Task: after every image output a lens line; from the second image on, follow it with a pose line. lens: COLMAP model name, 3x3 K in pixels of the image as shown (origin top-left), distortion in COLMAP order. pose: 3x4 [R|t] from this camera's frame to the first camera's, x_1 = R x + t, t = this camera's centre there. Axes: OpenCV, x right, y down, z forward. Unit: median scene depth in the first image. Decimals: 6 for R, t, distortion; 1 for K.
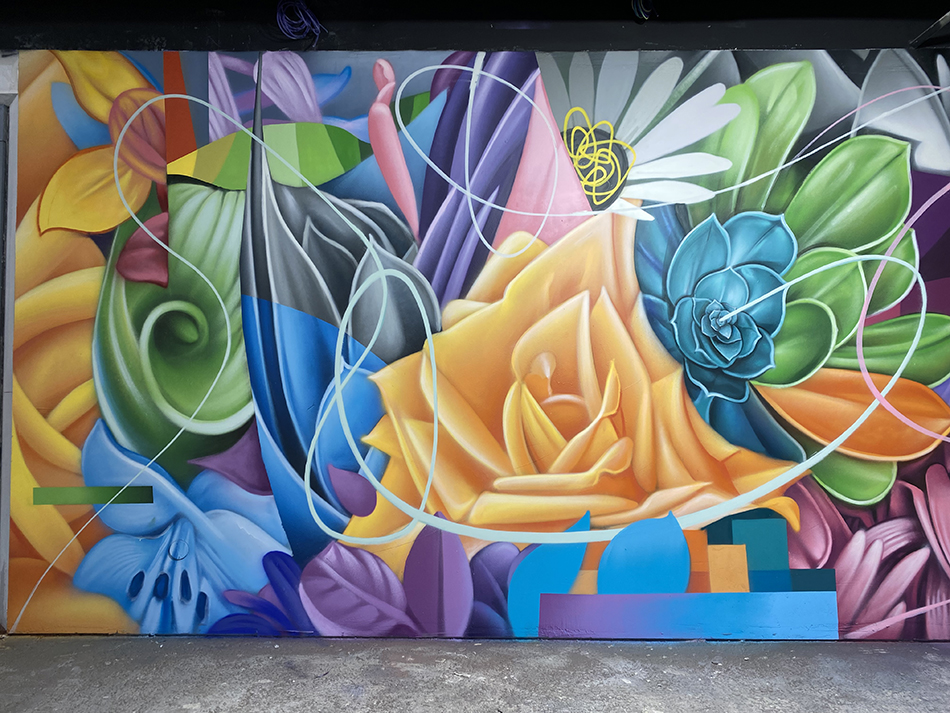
lens RADIAL K [[719.9, 0, 474.1], [0, 719.9, 348.5], [0, 0, 1]] dist [-0.002890, -0.020377]
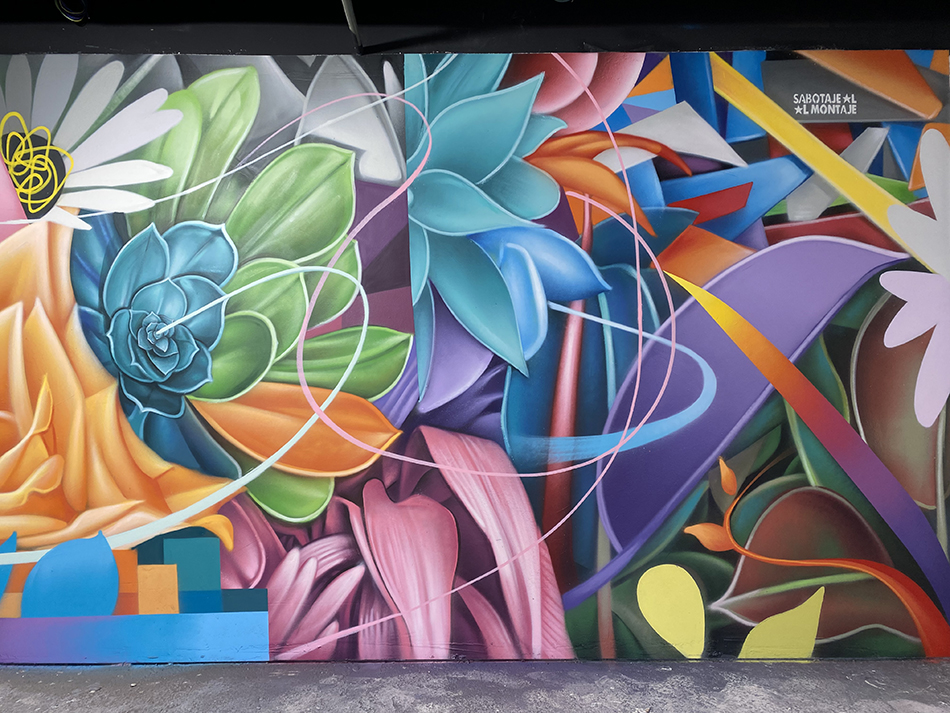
lens RADIAL K [[719.9, 0, 474.3], [0, 719.9, 359.5], [0, 0, 1]] dist [-0.002890, -0.020377]
pose [[0.998185, -0.002134, 0.060178, 0.712175], [0.002117, 0.999998, 0.000353, -0.003125], [-0.060179, -0.000225, 0.998188, 0.008626]]
